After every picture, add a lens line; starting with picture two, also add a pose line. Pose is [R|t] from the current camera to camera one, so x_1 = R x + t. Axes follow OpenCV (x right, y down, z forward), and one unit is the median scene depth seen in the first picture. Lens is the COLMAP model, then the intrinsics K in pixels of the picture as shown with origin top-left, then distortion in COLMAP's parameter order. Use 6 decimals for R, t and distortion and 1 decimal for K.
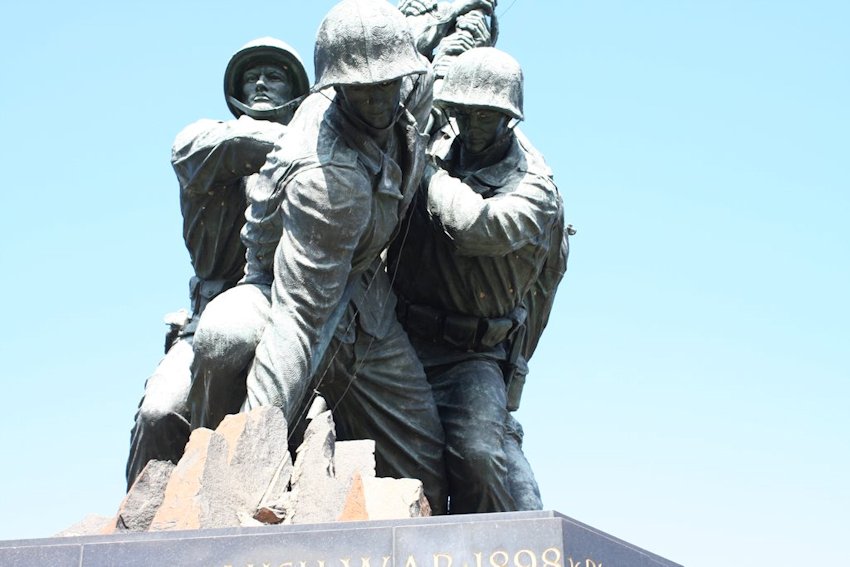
lens RADIAL K [[1362.7, 0, 425.0], [0, 1362.7, 283.5], [0, 0, 1]] dist [-0.089495, -0.059372]
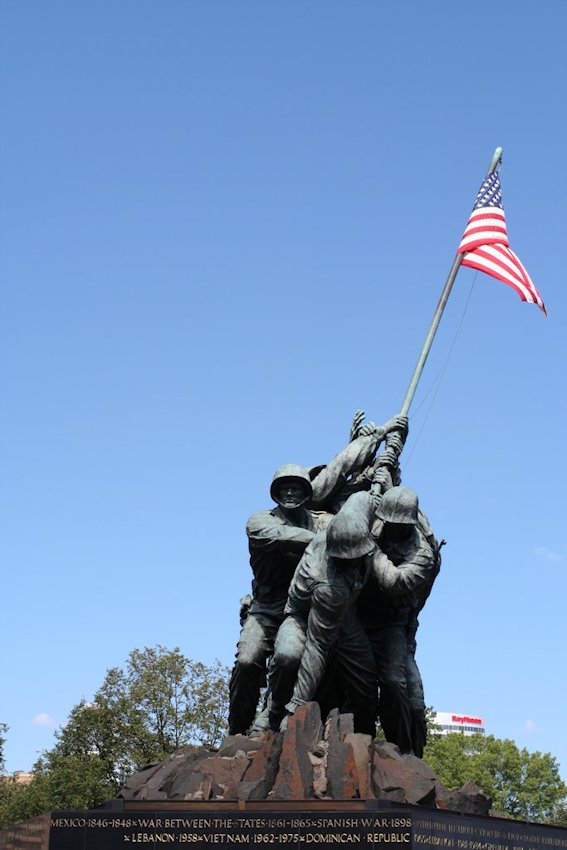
lens RADIAL K [[1362.7, 0, 283.5], [0, 1362.7, 425.0], [0, 0, 1]] dist [-0.089495, -0.059372]
pose [[0.999079, 0.013178, -0.040845, -0.052964], [-0.007657, 0.991157, 0.132475, -0.572571], [0.042230, -0.132040, 0.990344, -1.110508]]
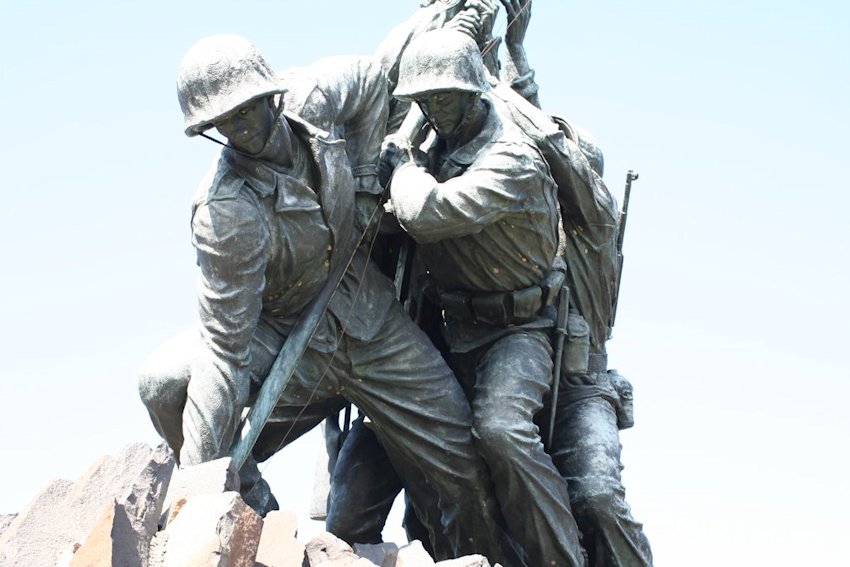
lens RADIAL K [[1362.7, 0, 425.0], [0, 1362.7, 283.5], [0, 0, 1]] dist [-0.089495, -0.059372]
pose [[0.913877, -0.210303, -0.347279, 0.367778], [0.217979, 0.975800, -0.017300, 0.025639], [0.342513, -0.059890, 0.937602, 0.049807]]
